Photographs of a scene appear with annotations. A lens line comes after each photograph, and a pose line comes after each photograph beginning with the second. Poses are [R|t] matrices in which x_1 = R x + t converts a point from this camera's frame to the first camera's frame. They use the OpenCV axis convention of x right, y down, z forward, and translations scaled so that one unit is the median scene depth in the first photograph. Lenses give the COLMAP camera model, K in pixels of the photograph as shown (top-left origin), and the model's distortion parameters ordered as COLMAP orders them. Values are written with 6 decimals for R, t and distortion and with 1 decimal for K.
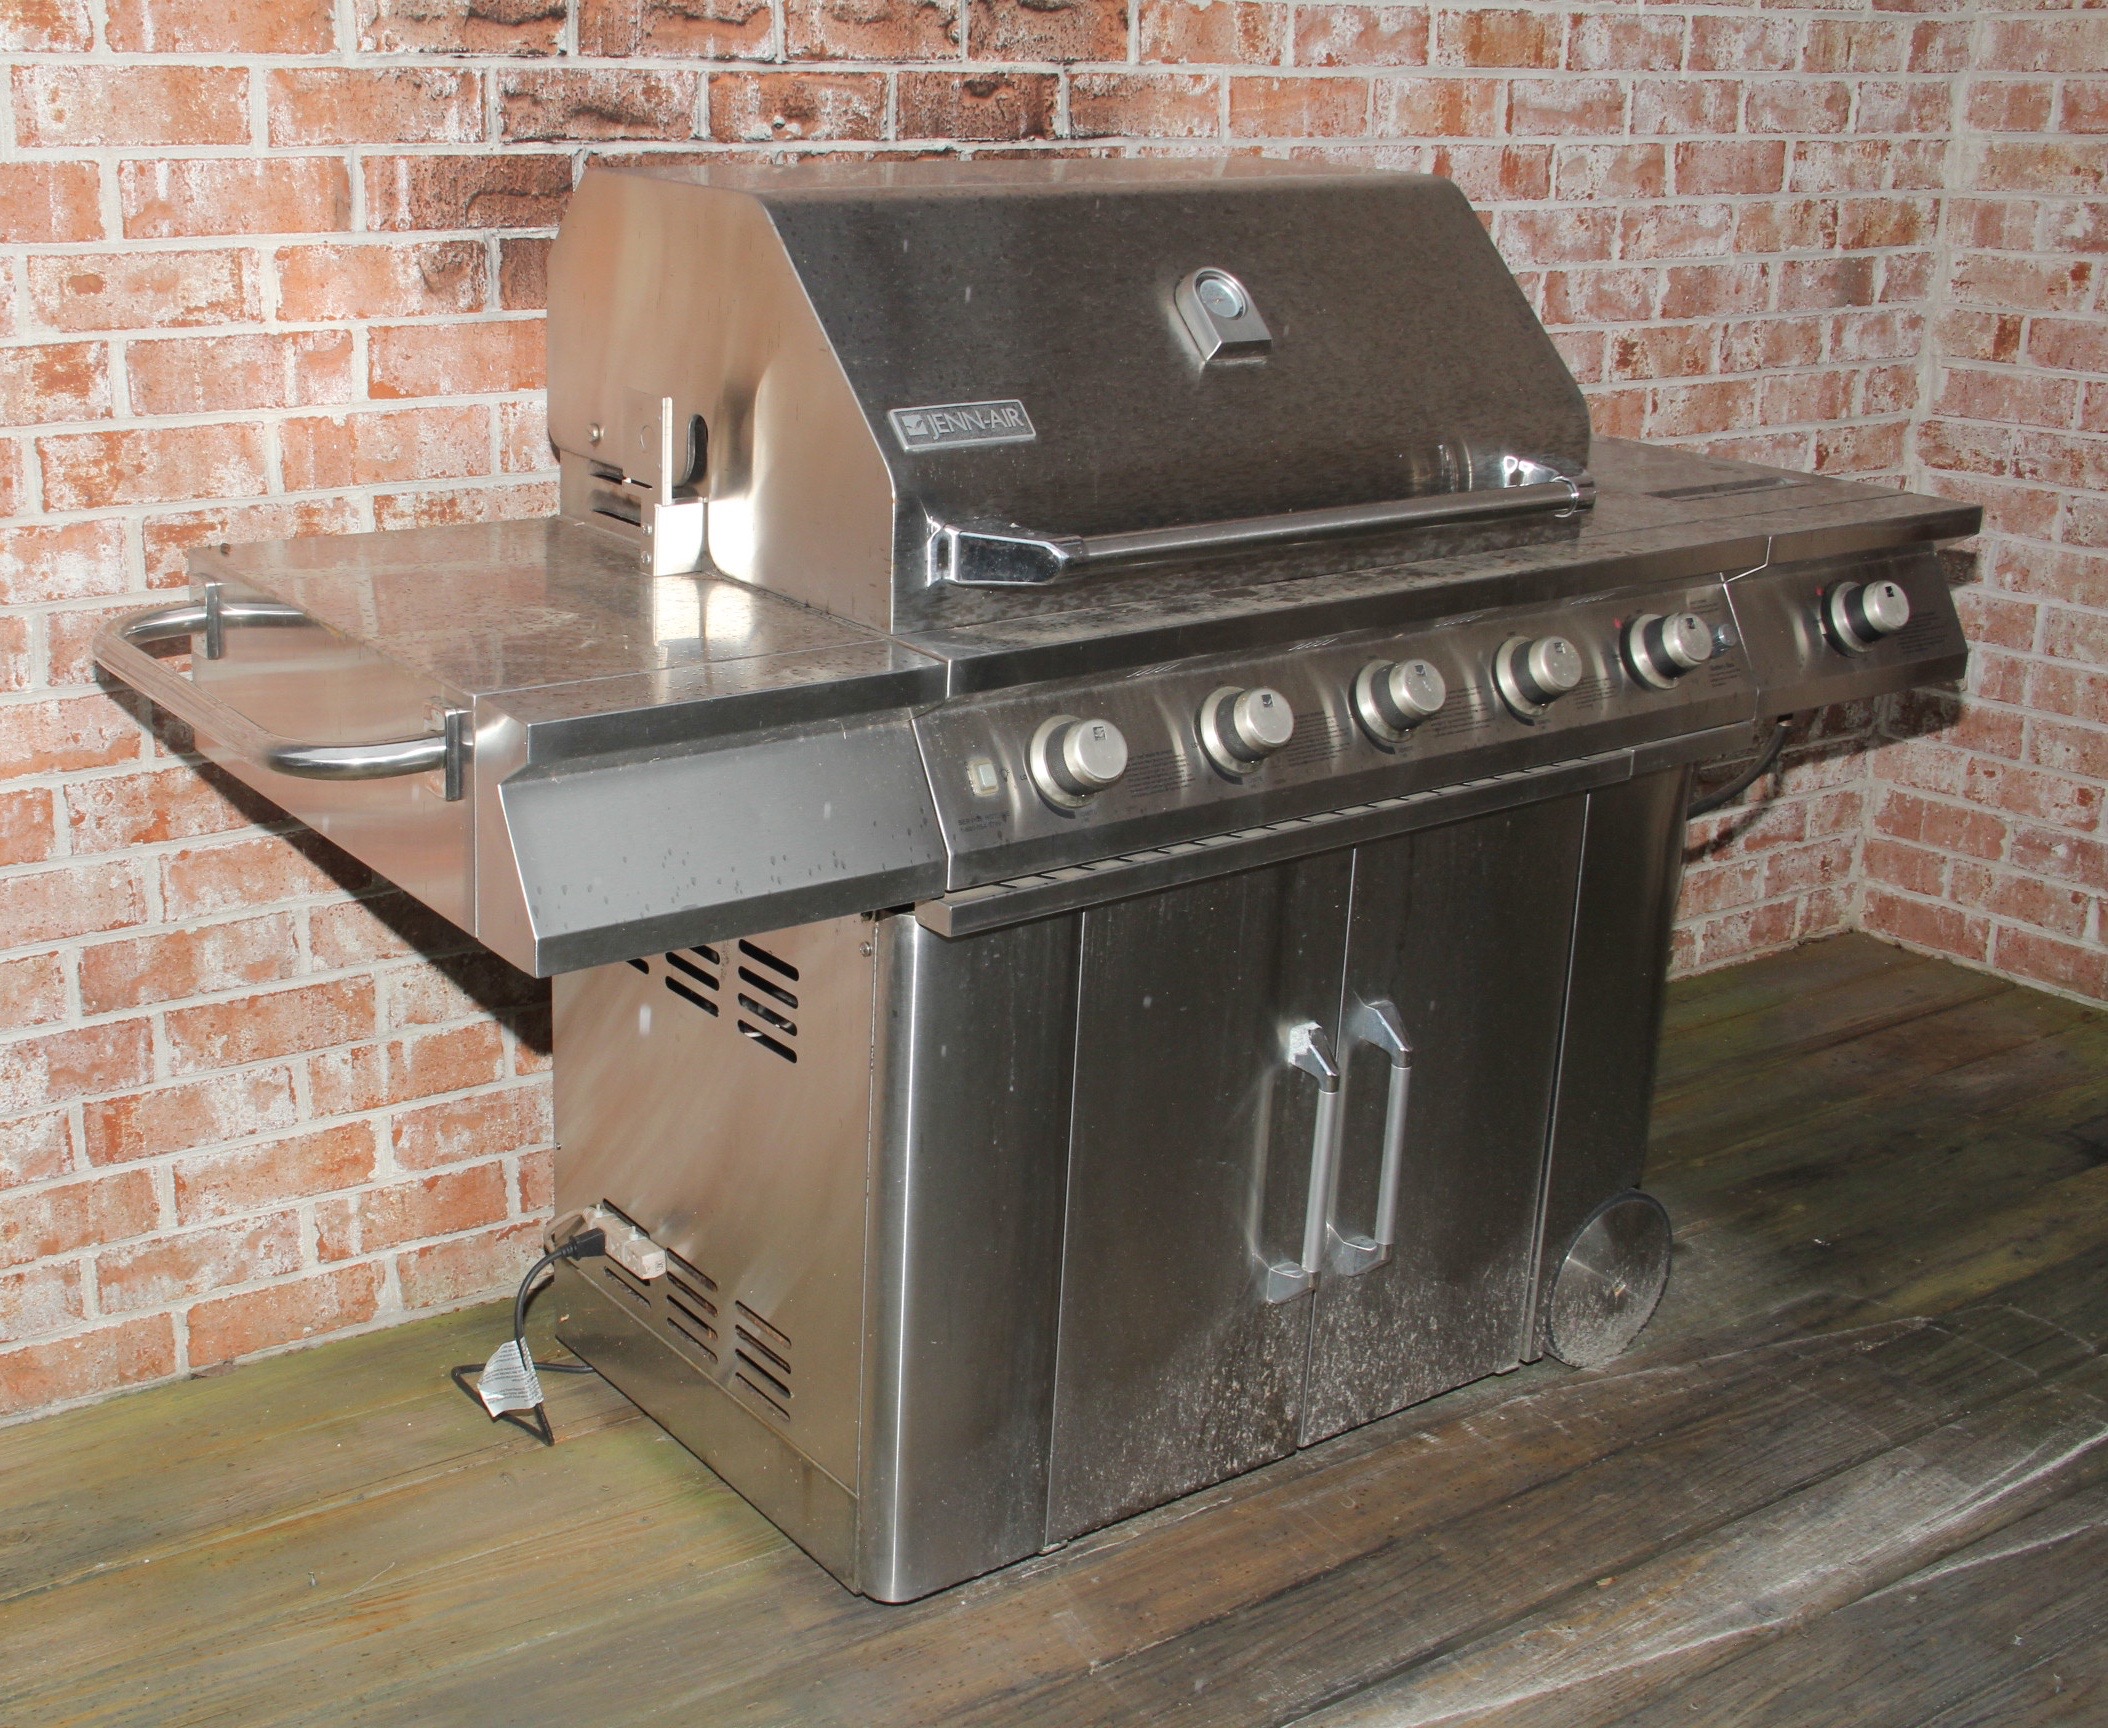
lens RADIAL K [[2654.0, 0, 810.7], [0, 2654.0, 864.9], [0, 0, 1]] dist [-0.096418, 0.229829]
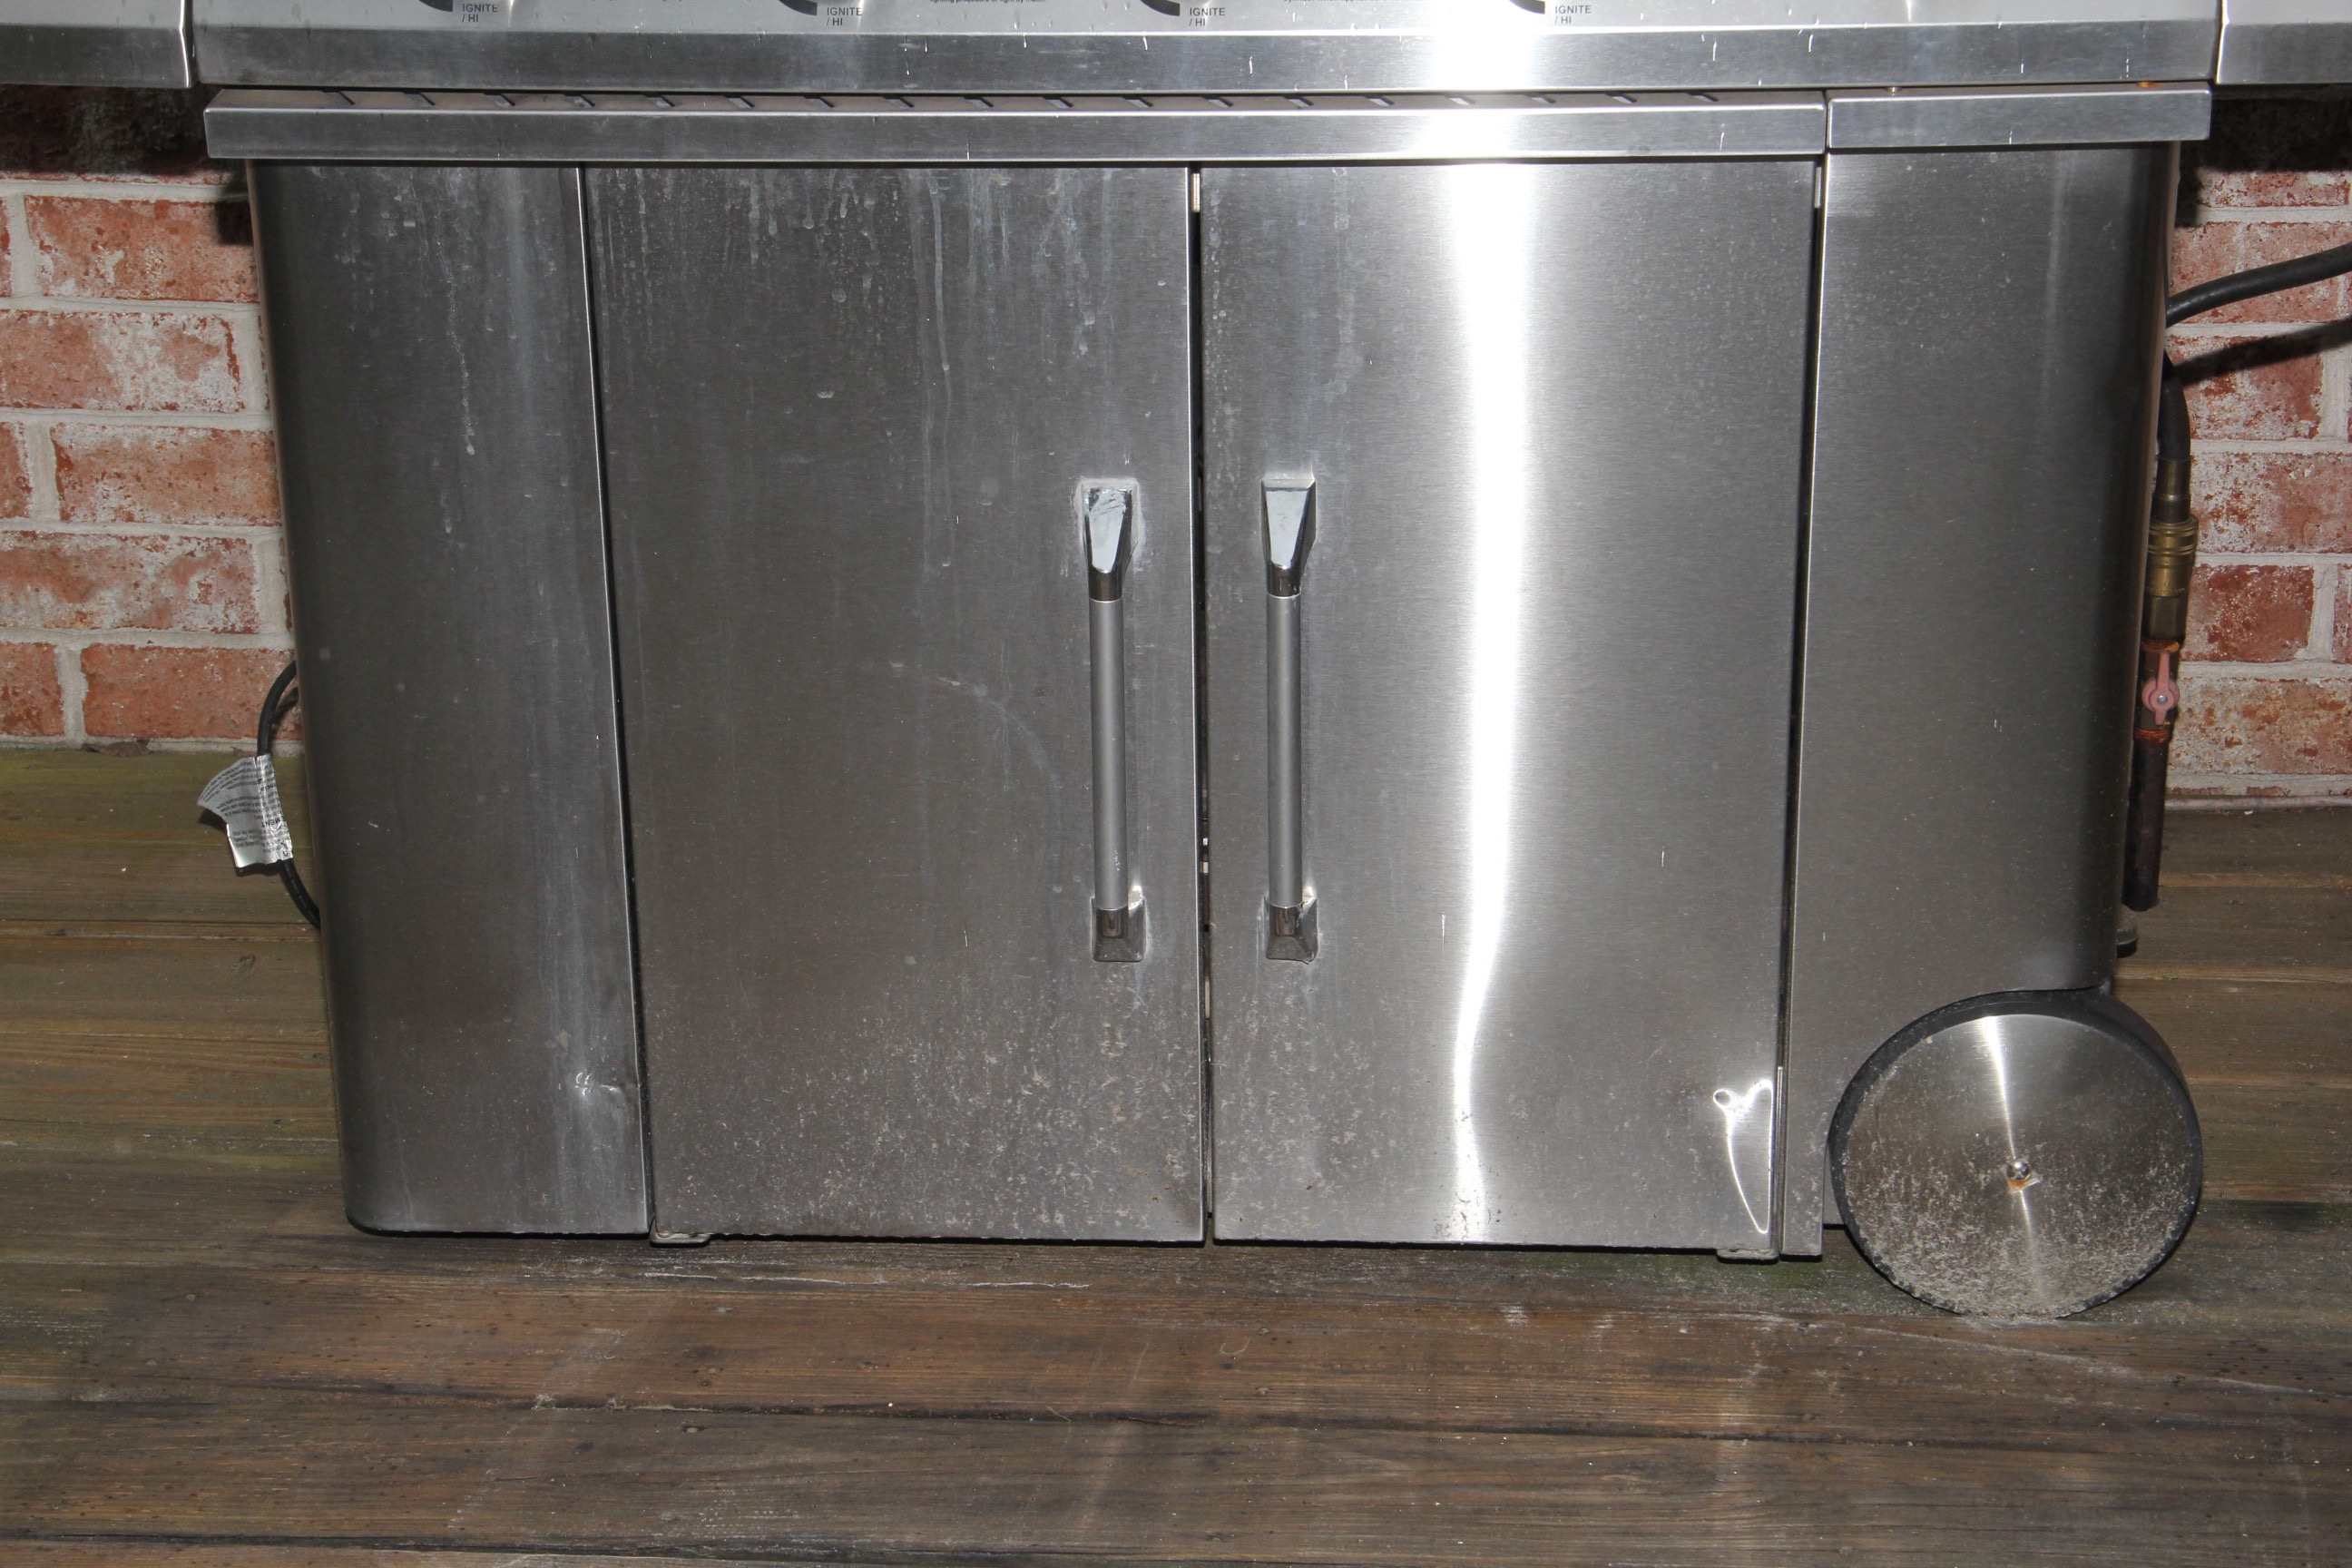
lens RADIAL K [[4944.2, 0, 1160.5], [0, 4944.2, 812.2], [0, 0, 1]] dist [0.318496, 0.612124]
pose [[0.785419, 0.216997, -0.579680, 0.778920], [-0.162299, 0.975964, 0.145440, -0.026737], [0.597307, -0.020150, 0.801760, 0.119883]]
